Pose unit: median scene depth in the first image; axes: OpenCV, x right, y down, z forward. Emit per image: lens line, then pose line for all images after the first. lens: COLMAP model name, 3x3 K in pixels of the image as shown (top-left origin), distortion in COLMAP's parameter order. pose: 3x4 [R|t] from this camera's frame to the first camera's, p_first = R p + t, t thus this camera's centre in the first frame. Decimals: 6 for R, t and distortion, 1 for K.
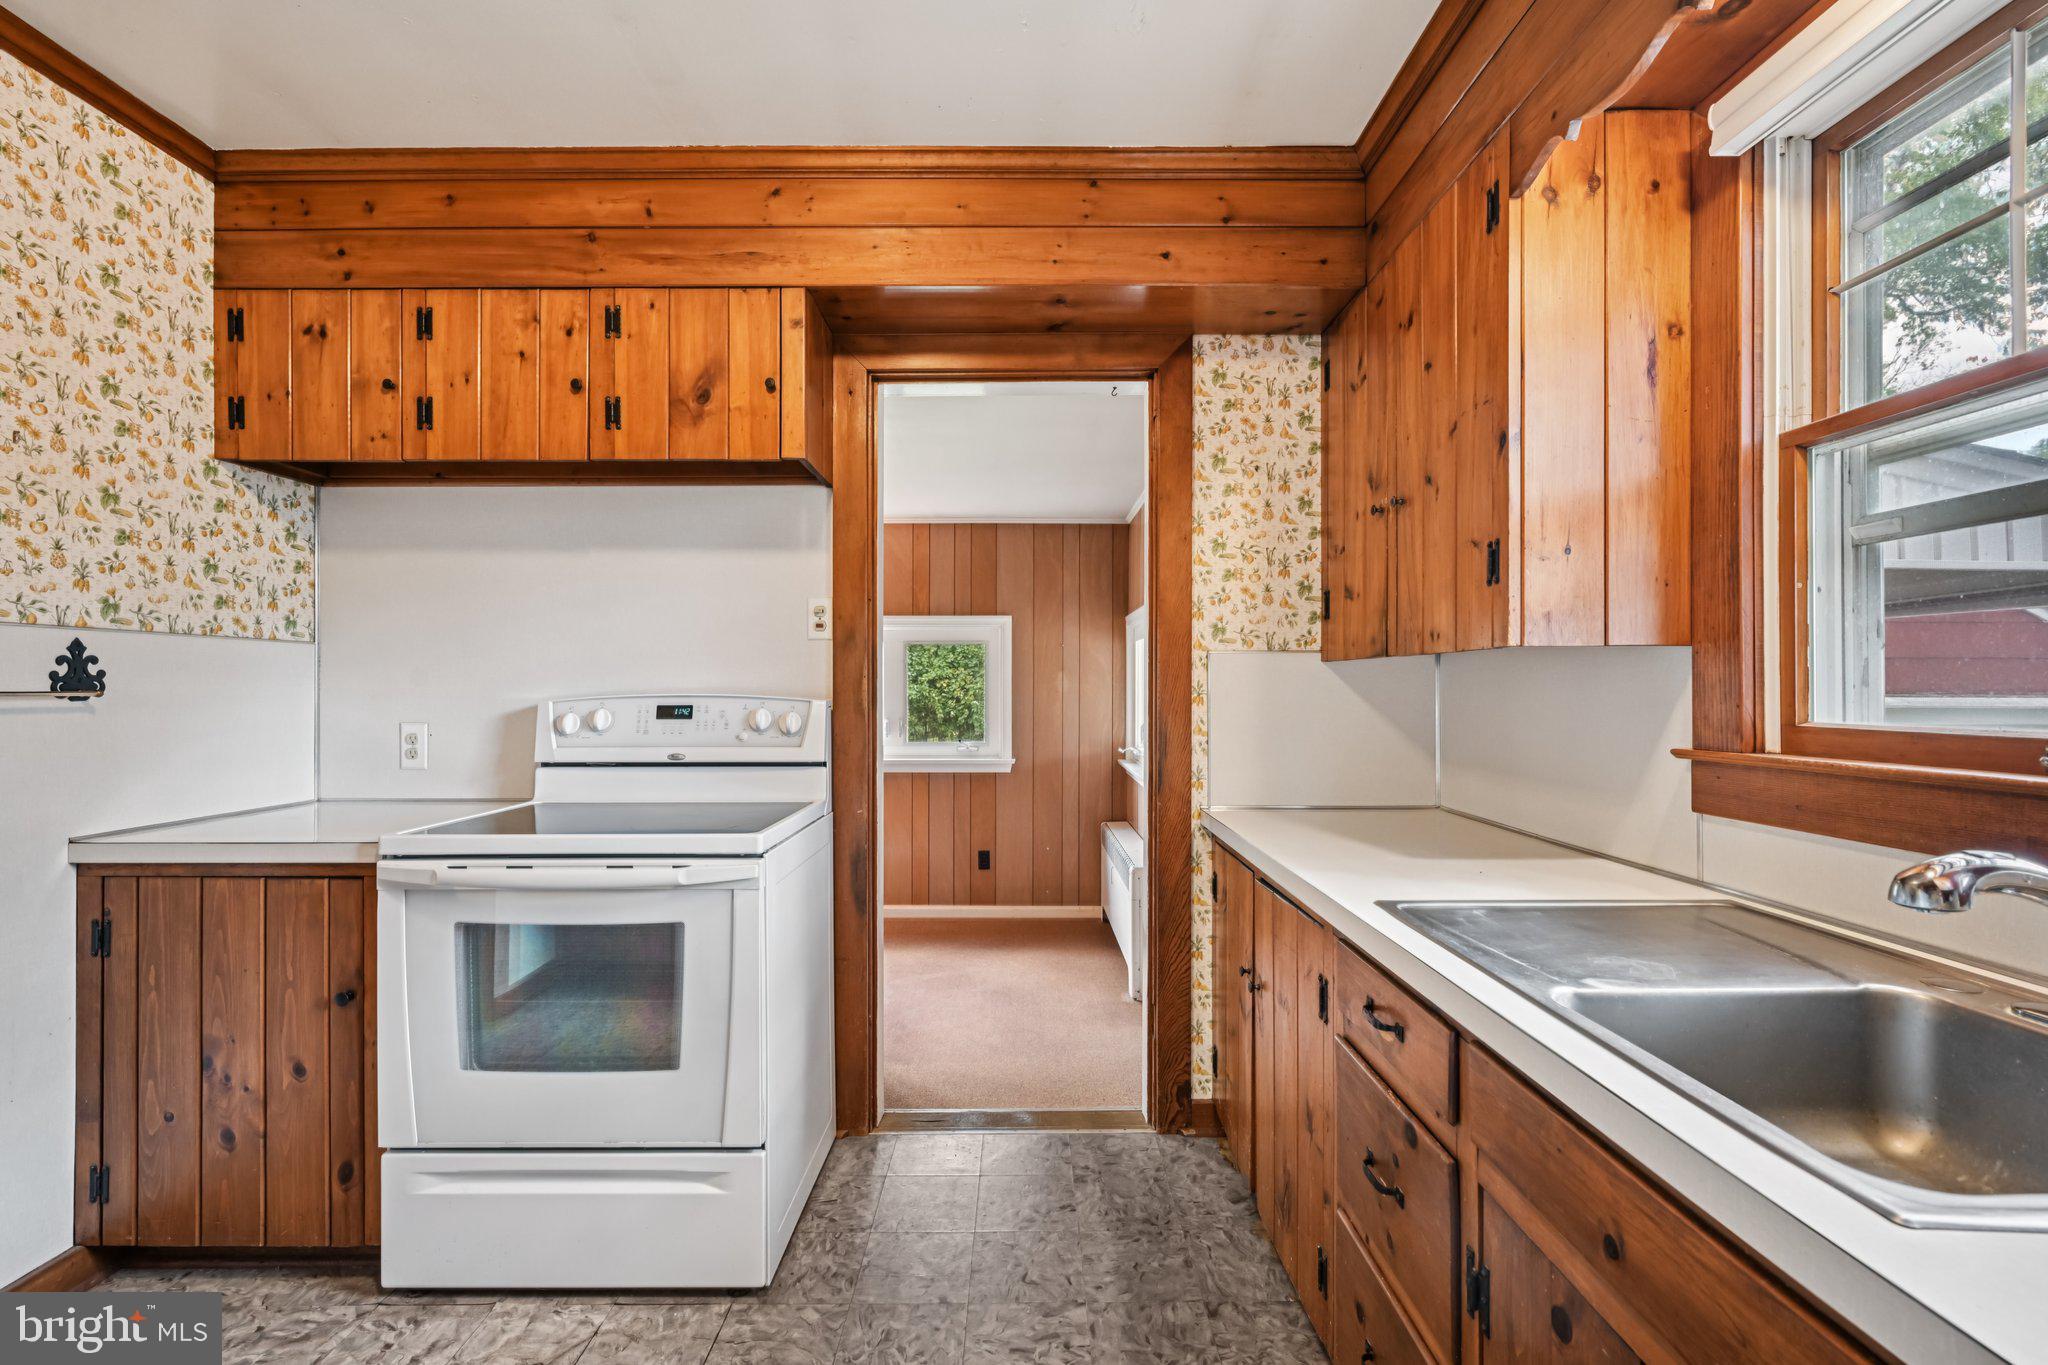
lens RADIAL K [[899.1, 0, 1020.0], [0, 899.1, 690.0], [0, 0, 1]] dist [-0.000006, 0.000481]
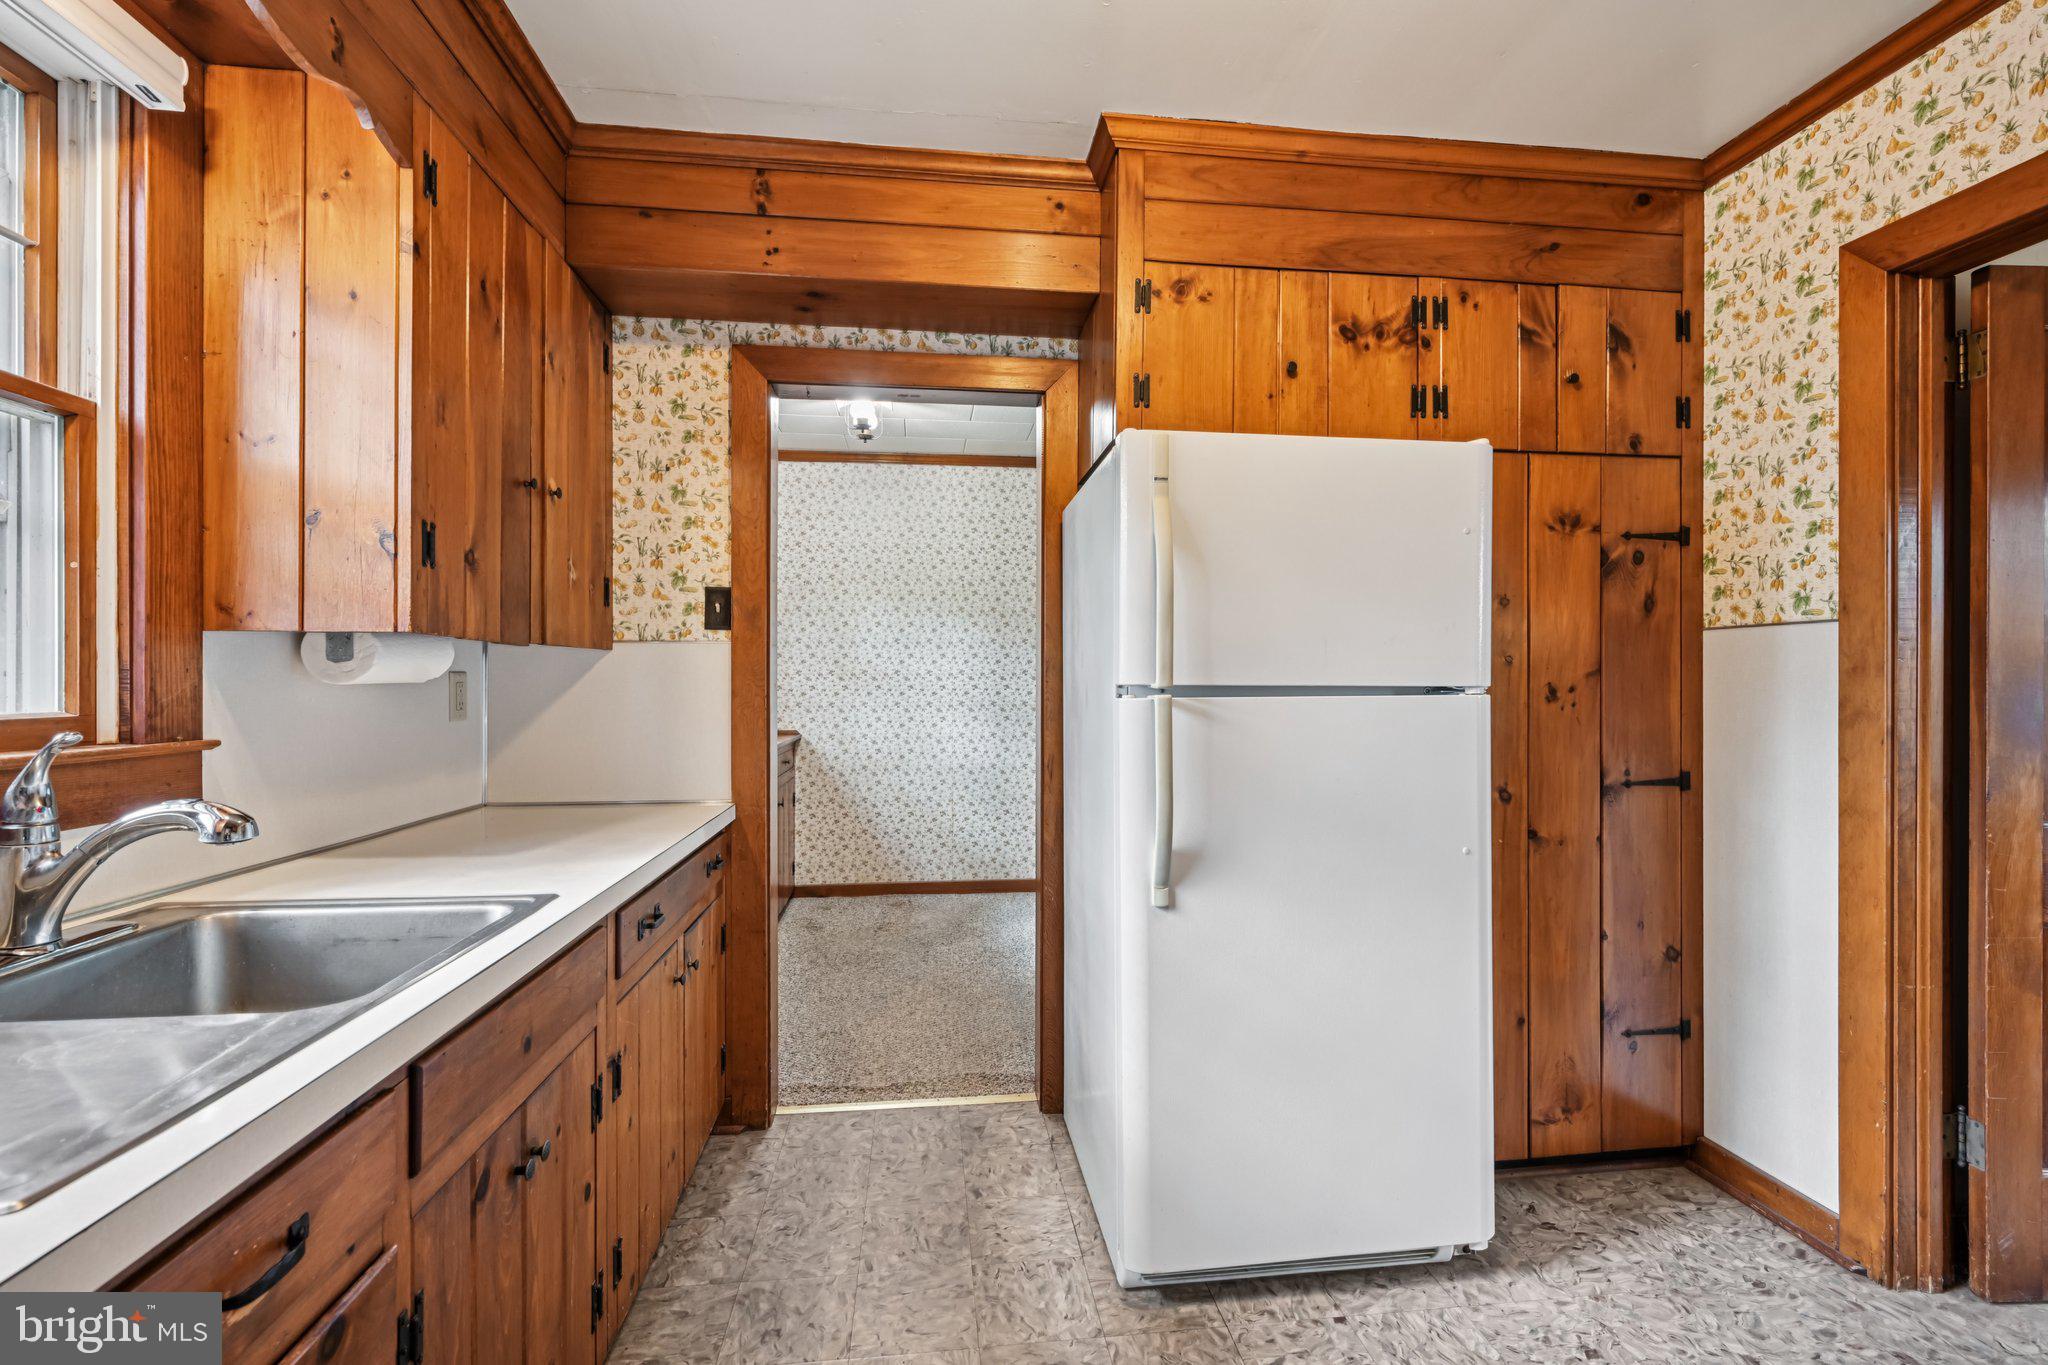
lens RADIAL K [[899.1, 0, 1024.8], [0, 899.1, 680.8], [0, 0, 1]] dist [-0.000006, 0.000481]
pose [[-0.992915, -0.002863, -0.118796, 0.001157], [-0.003271, 0.999989, 0.003234, 0.000030], [0.118785, 0.003600, -0.992913, 1.167624]]
